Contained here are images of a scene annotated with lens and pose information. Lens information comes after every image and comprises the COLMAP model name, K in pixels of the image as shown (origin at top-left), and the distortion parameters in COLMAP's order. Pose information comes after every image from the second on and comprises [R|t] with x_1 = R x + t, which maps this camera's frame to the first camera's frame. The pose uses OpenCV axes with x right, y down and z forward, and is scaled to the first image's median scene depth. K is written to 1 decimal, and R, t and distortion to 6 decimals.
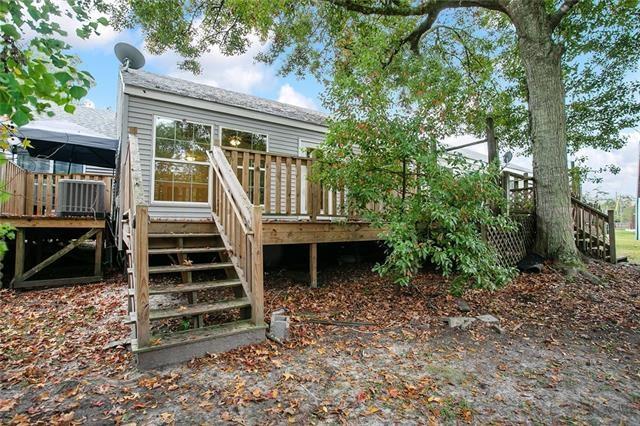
lens RADIAL K [[311.2, 0, 320.8], [0, 311.2, 211.6], [0, 0, 1]] dist [-0.011715, 0.000147]
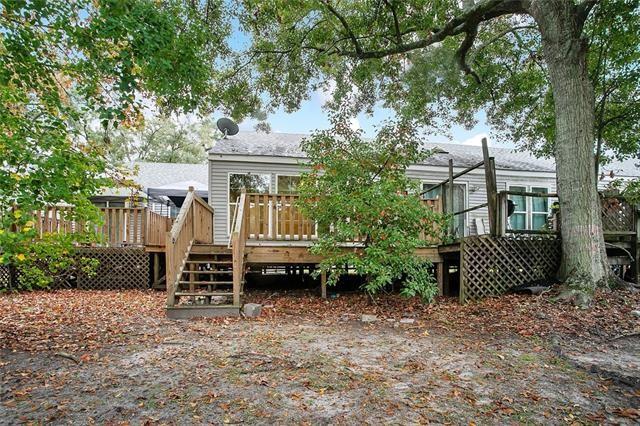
lens RADIAL K [[311.2, 0, 307.5], [0, 311.2, 258.0], [0, 0, 1]] dist [-0.011715, 0.000147]
pose [[0.903950, 0.001631, -0.427635, 0.412997], [0.015989, 0.999165, 0.037609, 0.030953], [0.427340, -0.040834, 0.903169, -0.138111]]
